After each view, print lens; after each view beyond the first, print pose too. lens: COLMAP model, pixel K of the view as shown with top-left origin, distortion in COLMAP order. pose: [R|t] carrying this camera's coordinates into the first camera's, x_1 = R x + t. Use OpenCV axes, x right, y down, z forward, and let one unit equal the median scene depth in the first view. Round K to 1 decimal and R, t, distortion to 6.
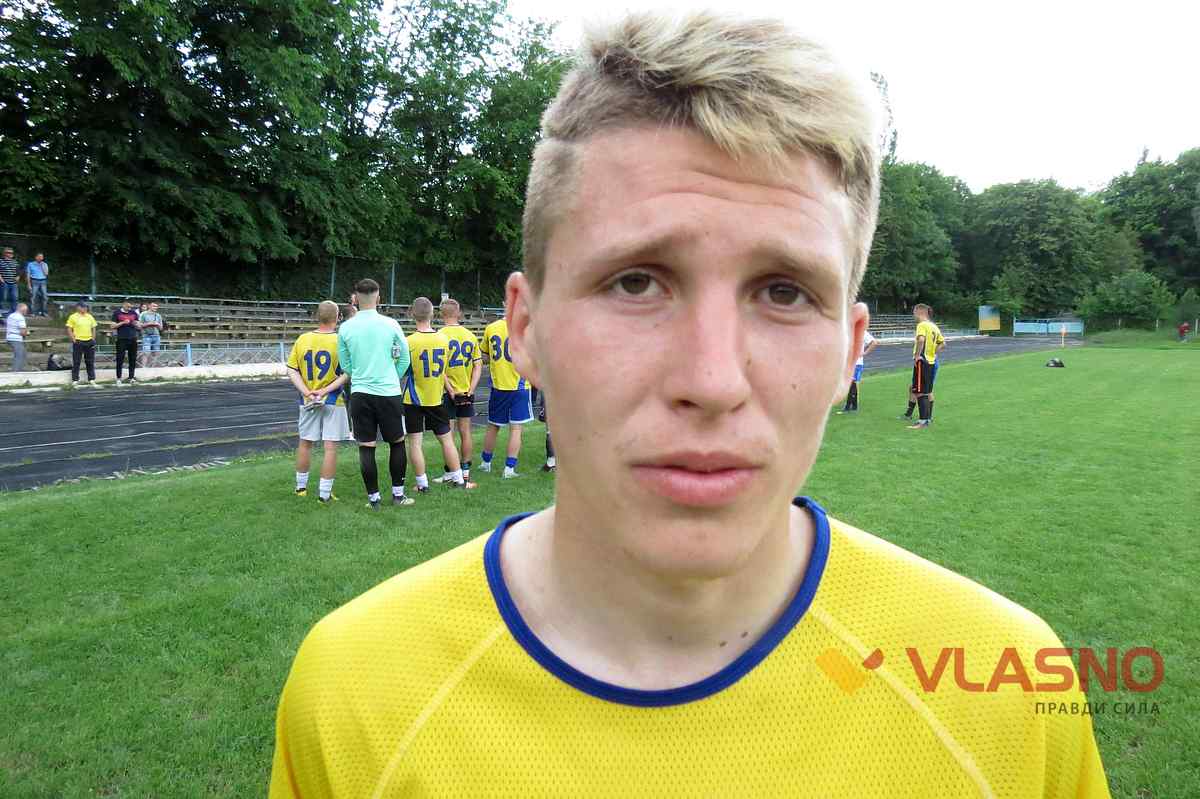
lens RADIAL K [[925.0, 0, 600.1], [0, 925.0, 399.7], [0, 0, 1]] dist [-0.000256, 0.000195]
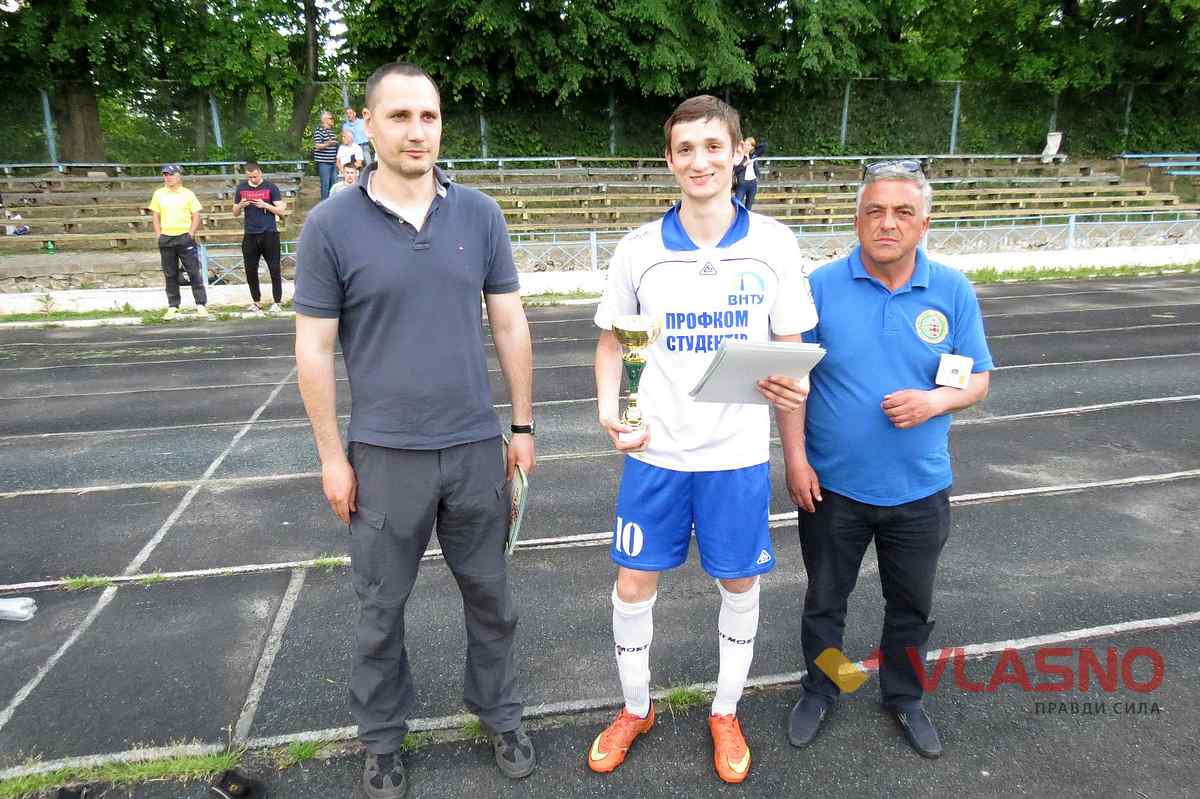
lens RADIAL K [[858.7, 0, 598.5], [0, 858.7, 398.3], [0, 0, 1]] dist [-0.002010, 0.000239]
pose [[0.738749, 0.134044, -0.660517, 0.004365], [-0.028735, 0.985396, 0.167836, -0.039685], [0.673368, -0.105009, 0.731812, 0.492586]]
